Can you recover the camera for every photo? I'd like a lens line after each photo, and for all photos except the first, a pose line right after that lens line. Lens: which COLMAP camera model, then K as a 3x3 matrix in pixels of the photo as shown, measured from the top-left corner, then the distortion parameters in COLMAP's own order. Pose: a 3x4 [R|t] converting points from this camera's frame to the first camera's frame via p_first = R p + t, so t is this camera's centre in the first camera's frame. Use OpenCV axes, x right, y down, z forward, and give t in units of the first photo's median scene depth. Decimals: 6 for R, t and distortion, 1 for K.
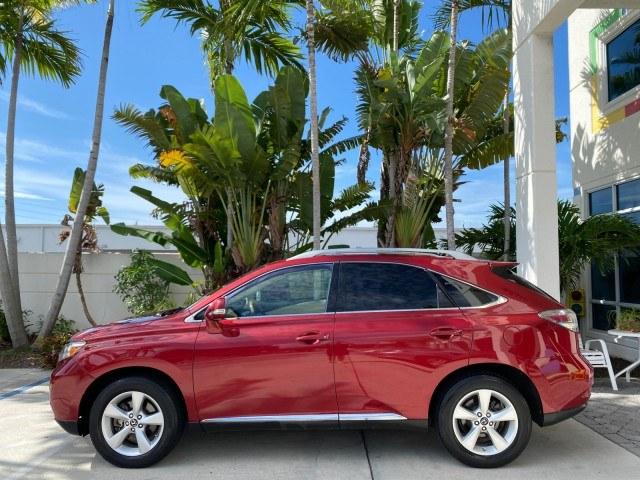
lens RADIAL K [[487.3, 0, 305.7], [0, 487.3, 241.8], [0, 0, 1]] dist [-0.025743, -0.000576]
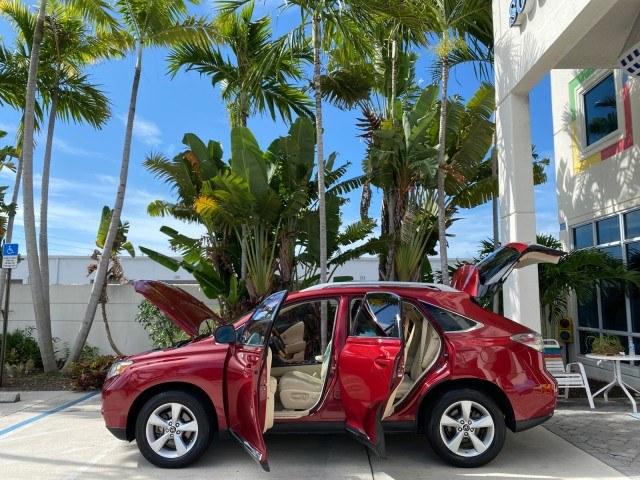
lens RADIAL K [[486.2, 0, 320.0], [0, 486.2, 240.0], [0, 0, 1]] dist [0.003449, -0.000317]
pose [[0.999794, 0.000506, 0.020294, -0.007711], [0.000764, 0.998043, -0.062521, -0.007805], [-0.020285, 0.062523, 0.997837, -0.104605]]
